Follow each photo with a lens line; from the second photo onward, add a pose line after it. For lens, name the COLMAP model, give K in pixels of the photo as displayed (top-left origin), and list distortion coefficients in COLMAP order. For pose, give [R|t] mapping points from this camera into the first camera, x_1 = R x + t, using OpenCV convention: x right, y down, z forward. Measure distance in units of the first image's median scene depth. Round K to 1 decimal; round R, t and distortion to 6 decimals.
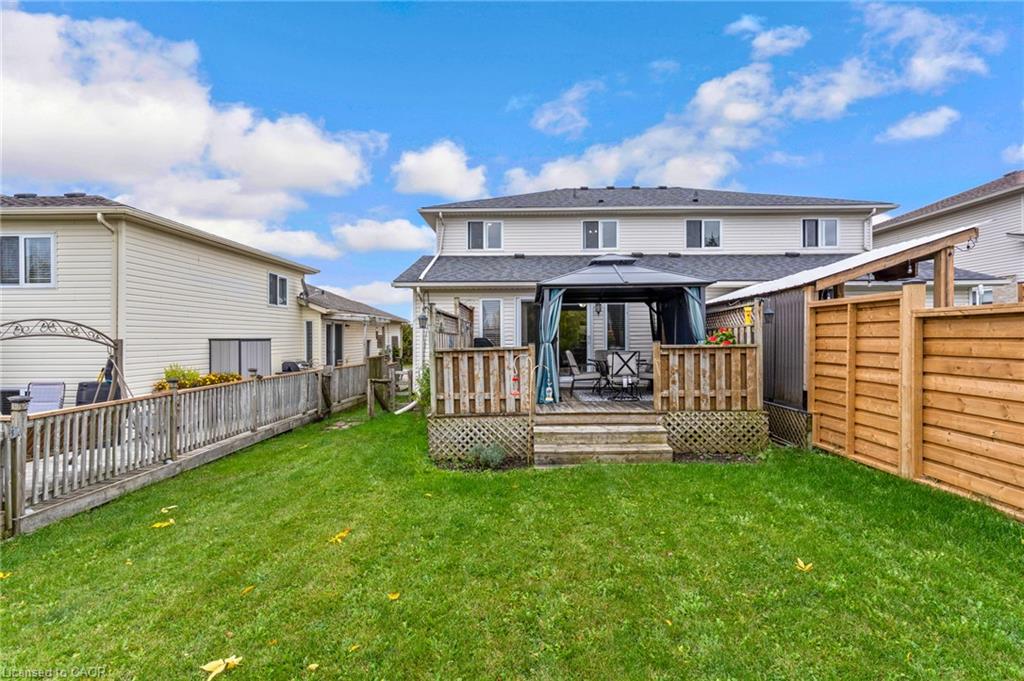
lens RADIAL K [[490.2, 0, 510.2], [0, 490.2, 338.6], [0, 0, 1]] dist [-0.001971, -0.000153]
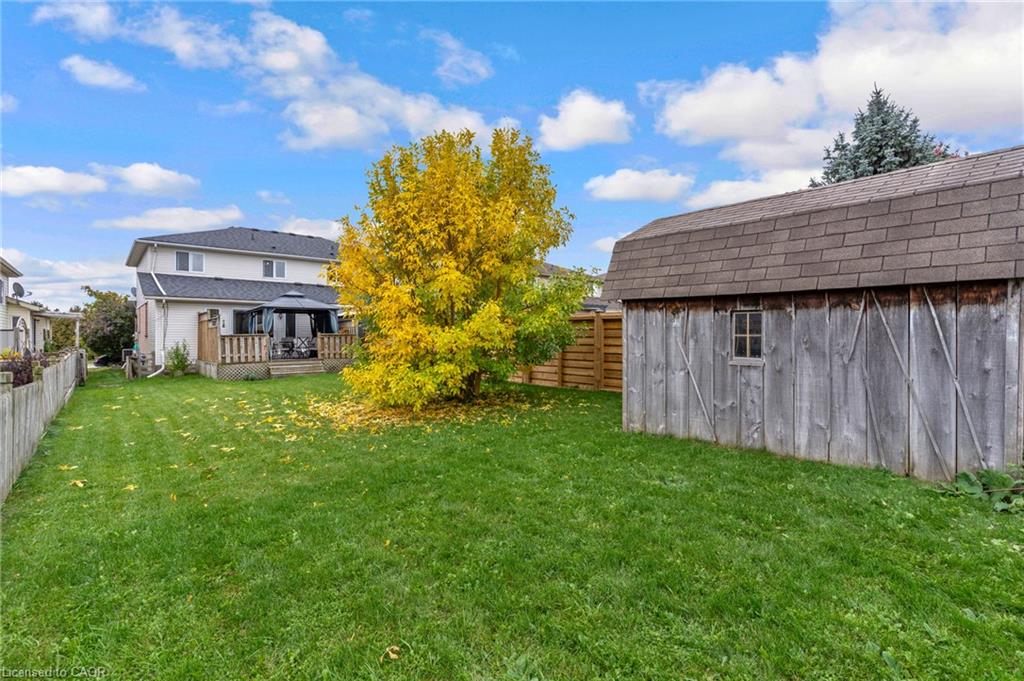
lens RADIAL K [[490.2, 0, 510.1], [0, 490.2, 339.2], [0, 0, 1]] dist [-0.001971, -0.000153]
pose [[0.754620, -0.002134, 0.656159, -0.633508], [0.000421, 0.999996, 0.002767, 0.035630], [-0.656162, -0.001812, 0.754618, -1.604000]]
